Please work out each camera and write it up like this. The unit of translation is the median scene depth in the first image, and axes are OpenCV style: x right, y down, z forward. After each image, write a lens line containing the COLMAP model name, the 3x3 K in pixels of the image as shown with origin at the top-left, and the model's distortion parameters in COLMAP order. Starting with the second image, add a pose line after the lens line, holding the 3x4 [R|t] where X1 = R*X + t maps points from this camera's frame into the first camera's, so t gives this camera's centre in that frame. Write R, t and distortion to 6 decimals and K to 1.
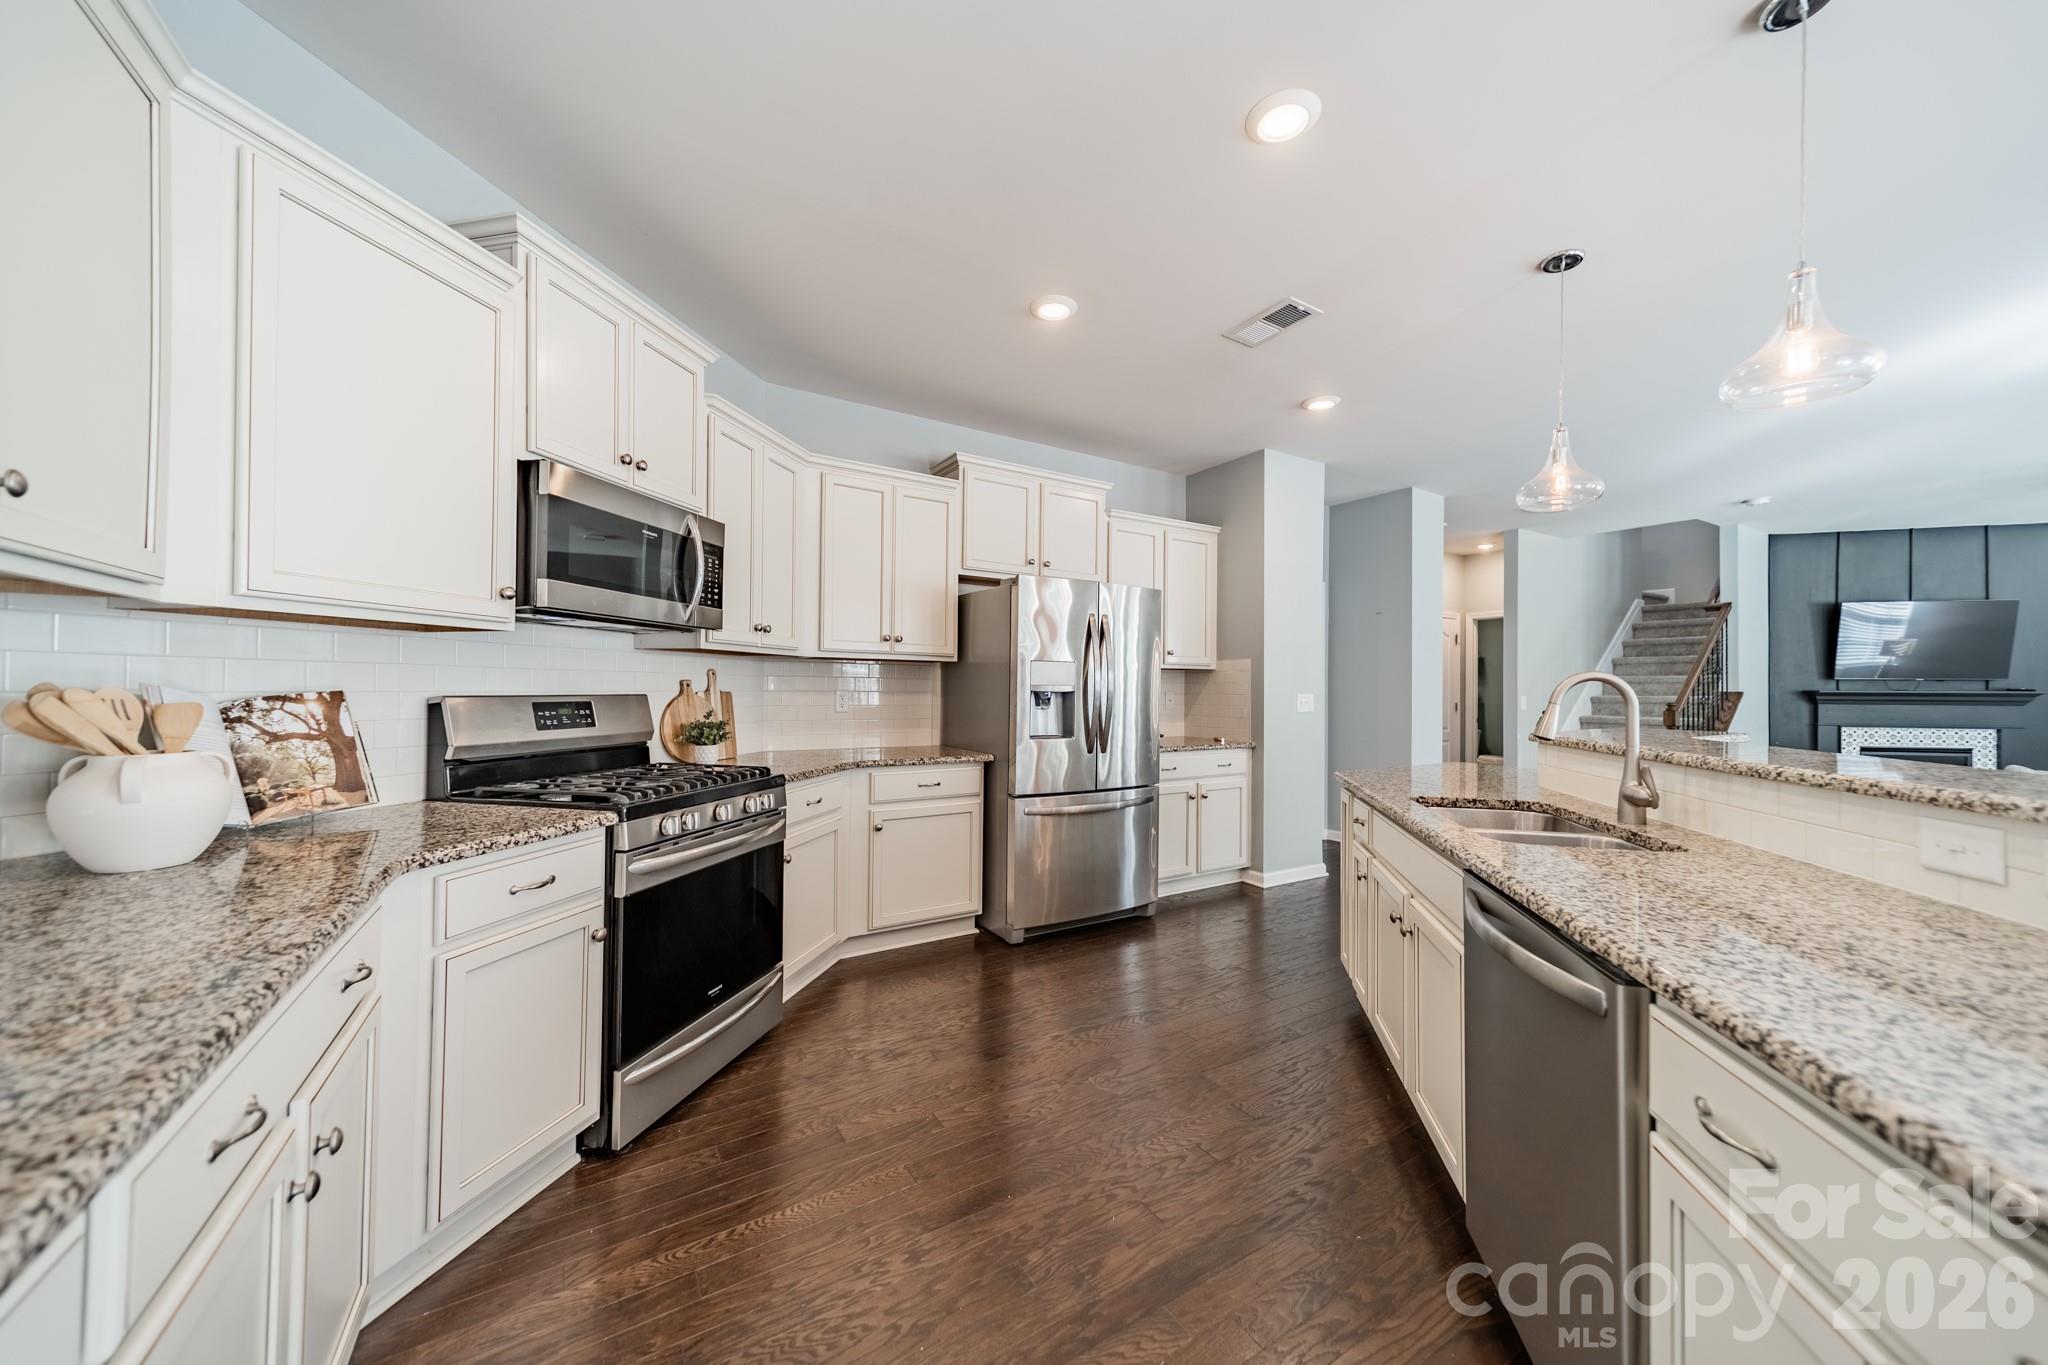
lens RADIAL K [[724.3, 0, 1031.2], [0, 724.3, 684.9], [0, 0, 1]] dist [0.010178, 0.000176]
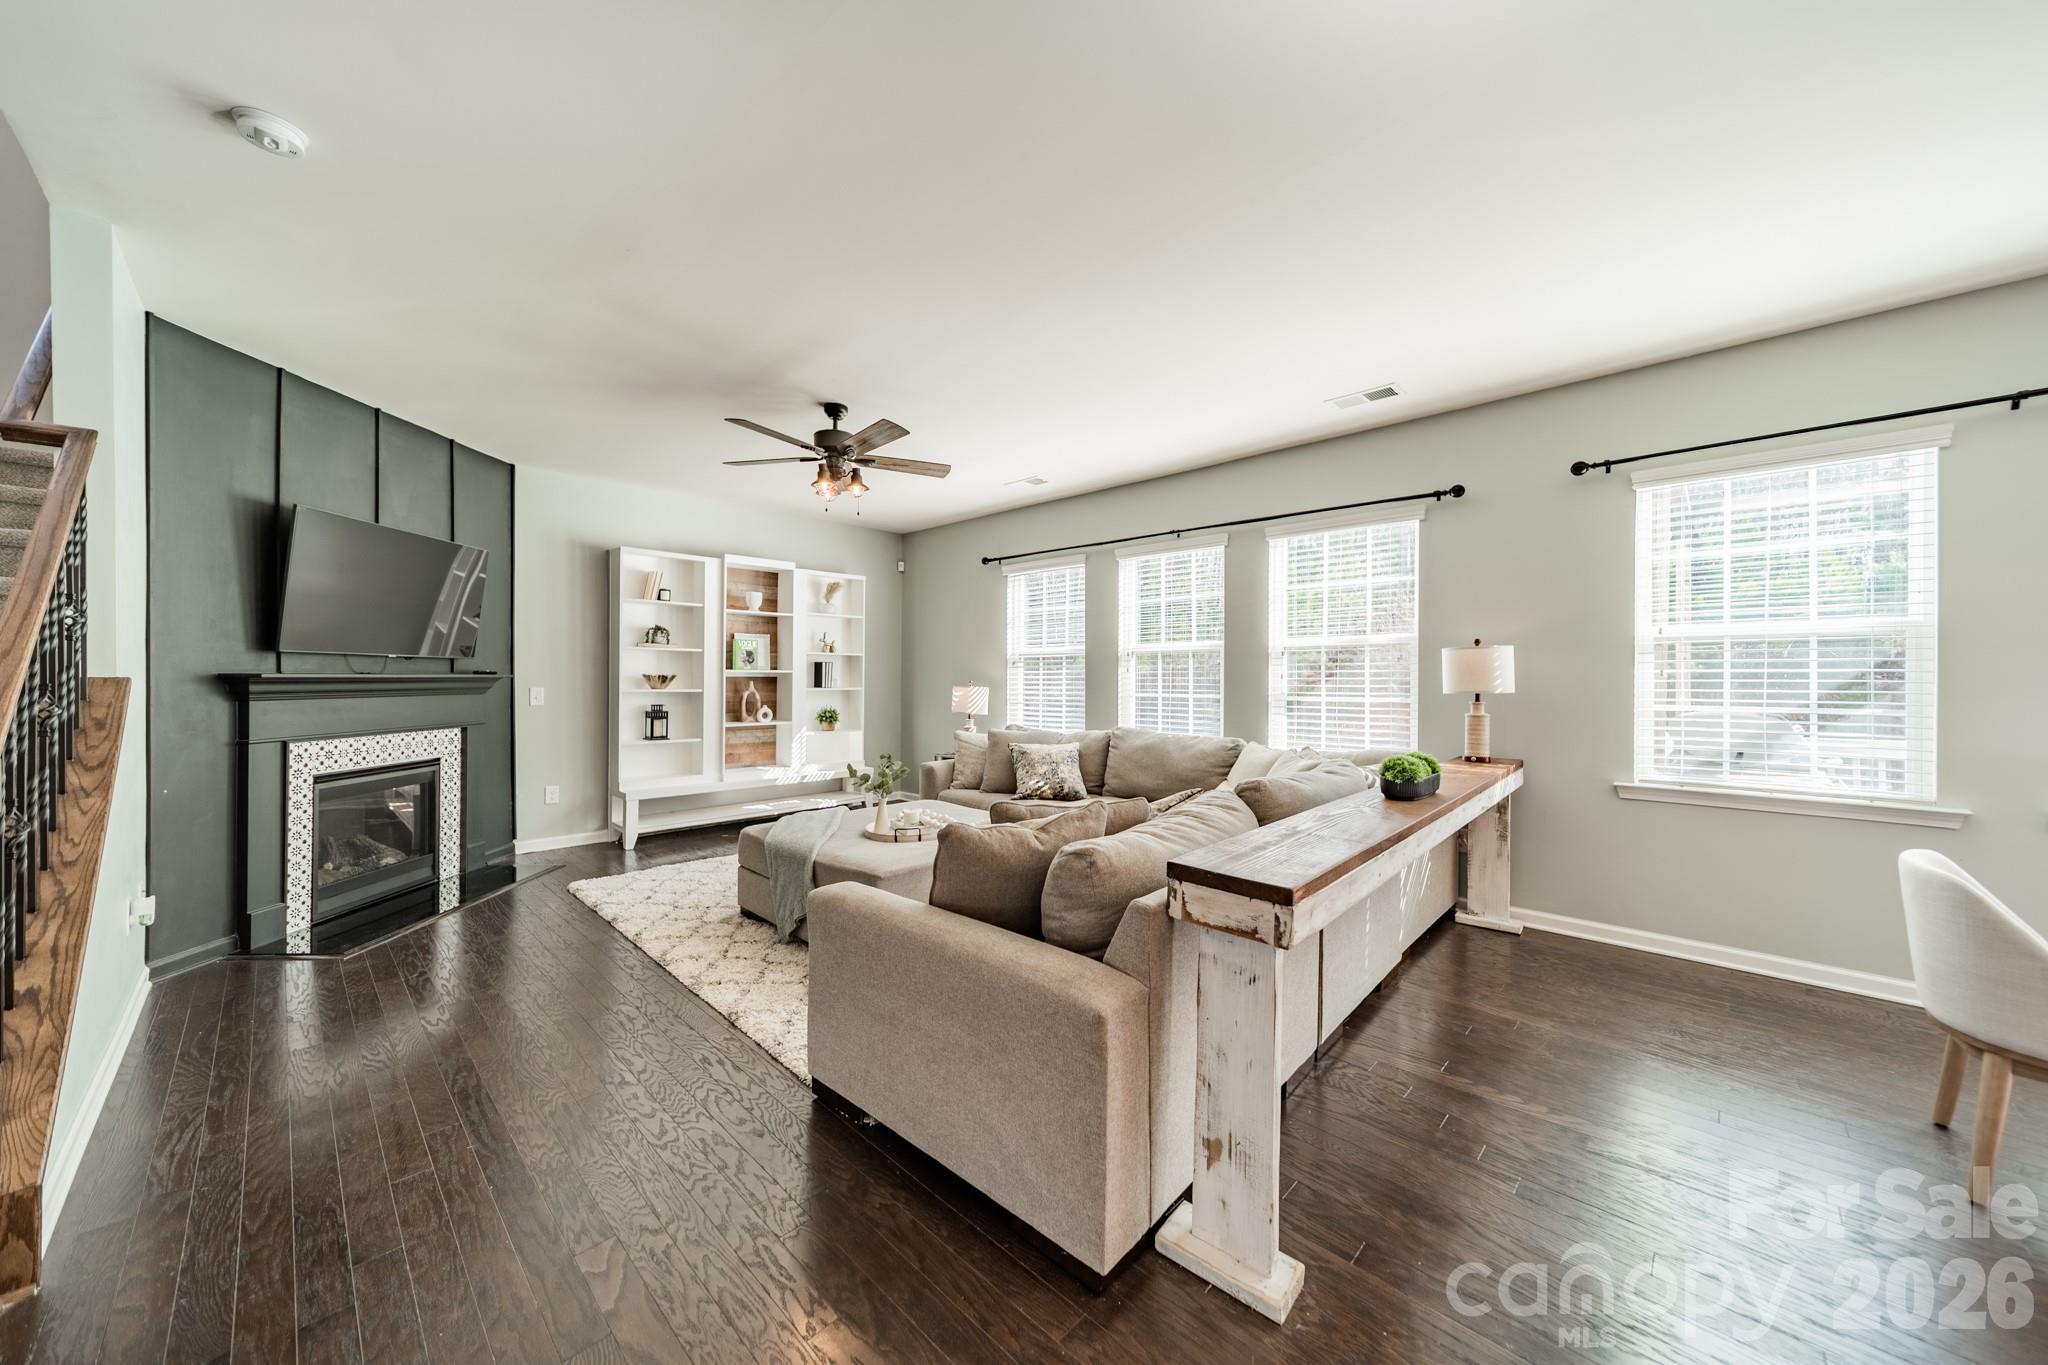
lens RADIAL K [[722.7, 0, 1031.5], [0, 722.7, 680.4], [0, 0, 1]] dist [0.007327, -0.000288]
pose [[-0.242326, -0.010033, 0.970143, 1.225447], [-0.012084, 0.999900, 0.007322, 0.006222], [-0.970120, -0.009949, -0.242423, 1.585586]]
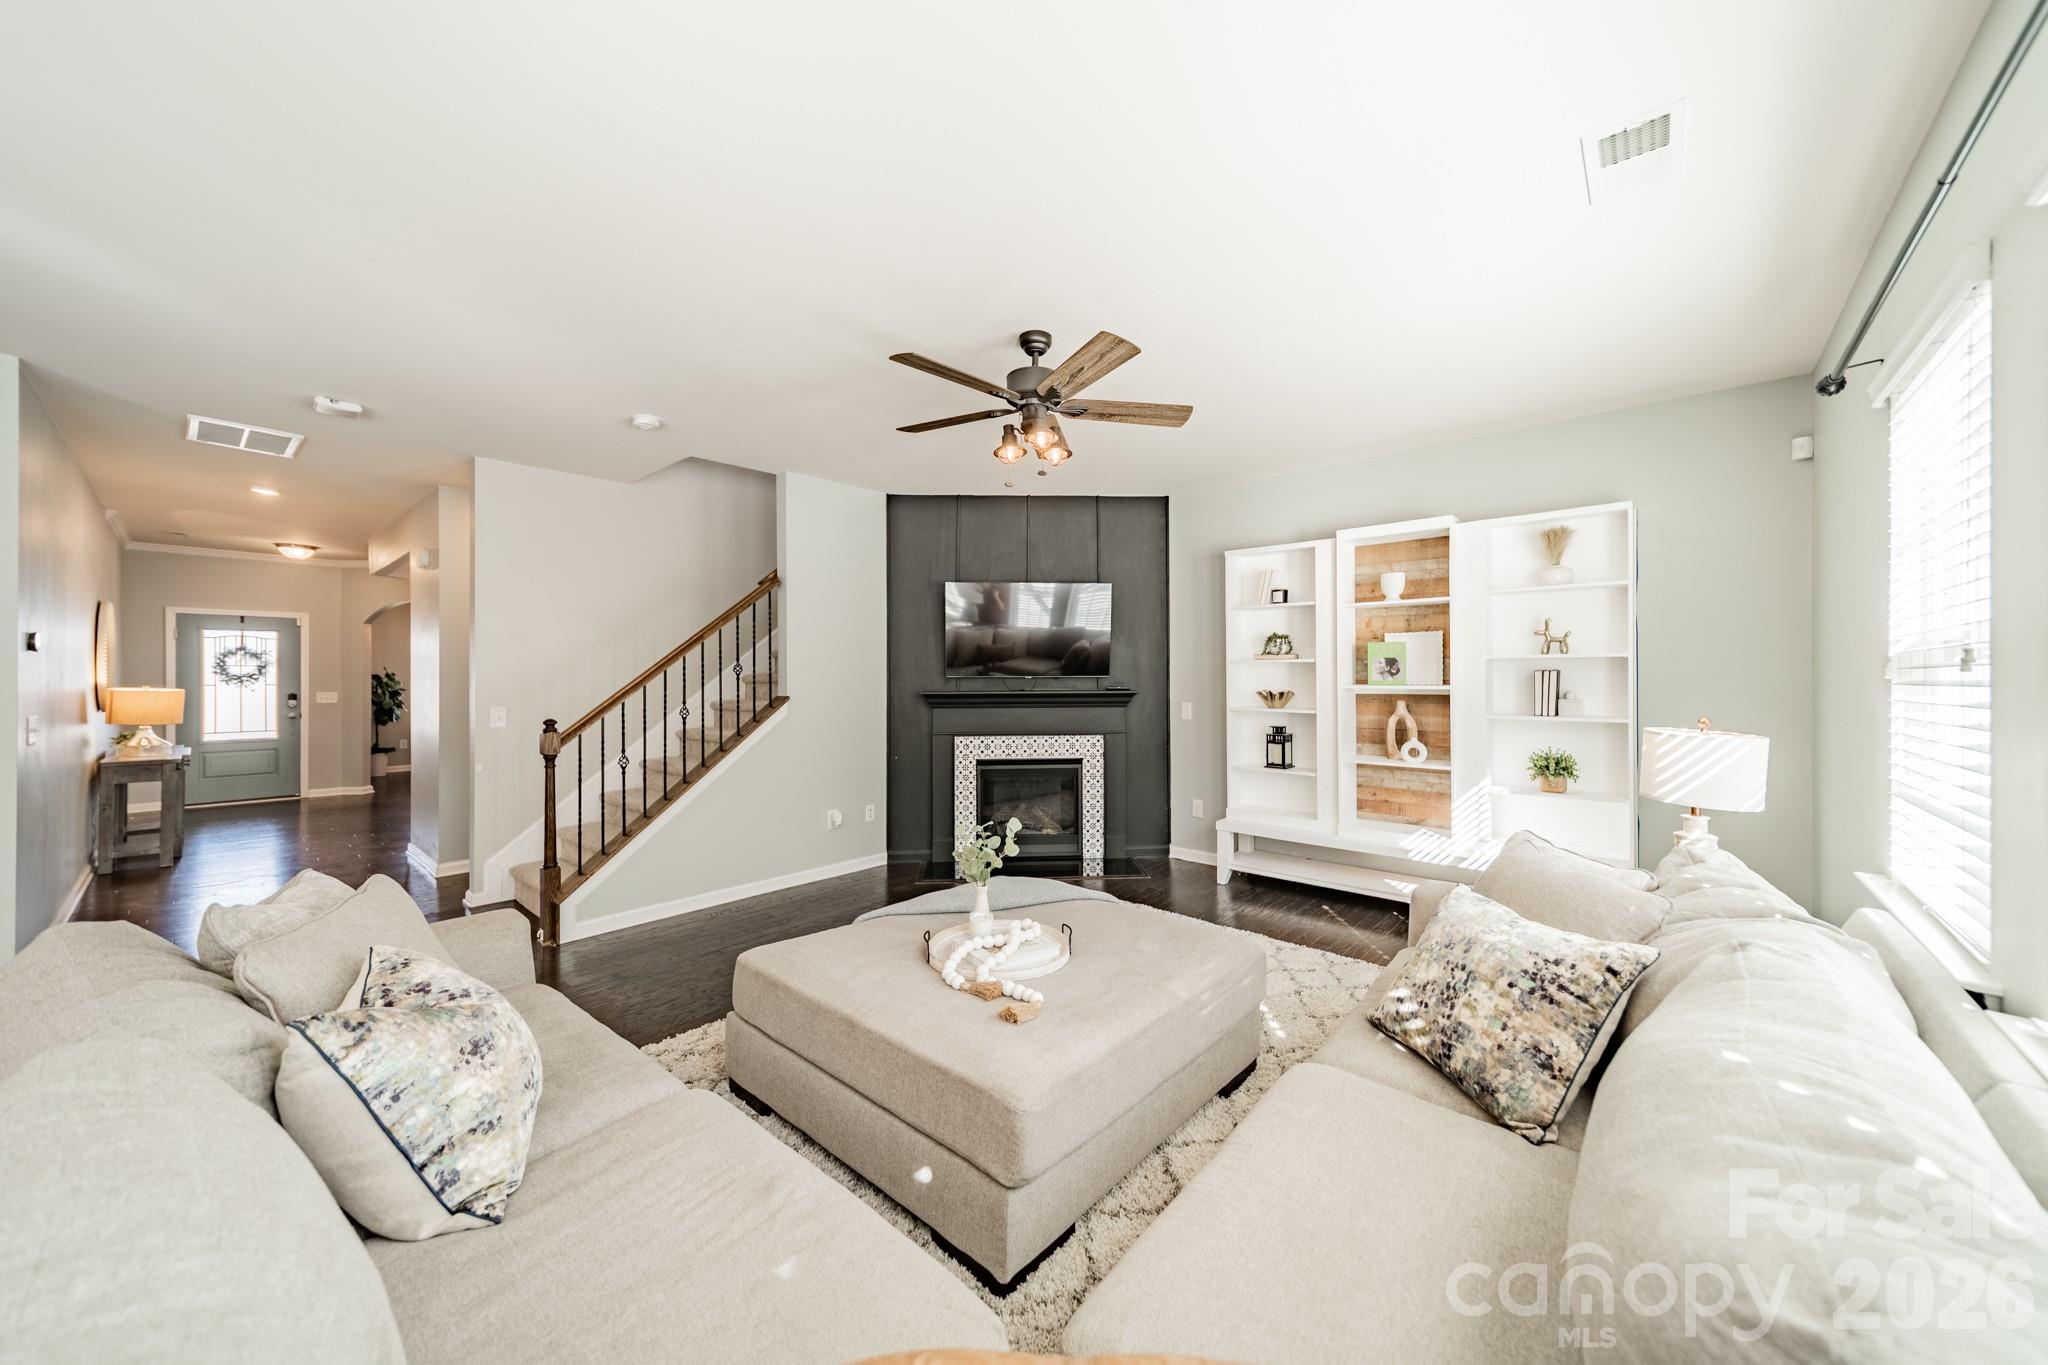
lens RADIAL K [[722.7, 0, 1025.4], [0, 722.7, 675.6], [0, 0, 1]] dist [0.007327, -0.000288]
pose [[0.959817, -0.008745, 0.280489, 2.476124], [0.006945, 0.999948, 0.007410, -0.038689], [-0.280539, -0.005165, 0.959829, 0.555581]]
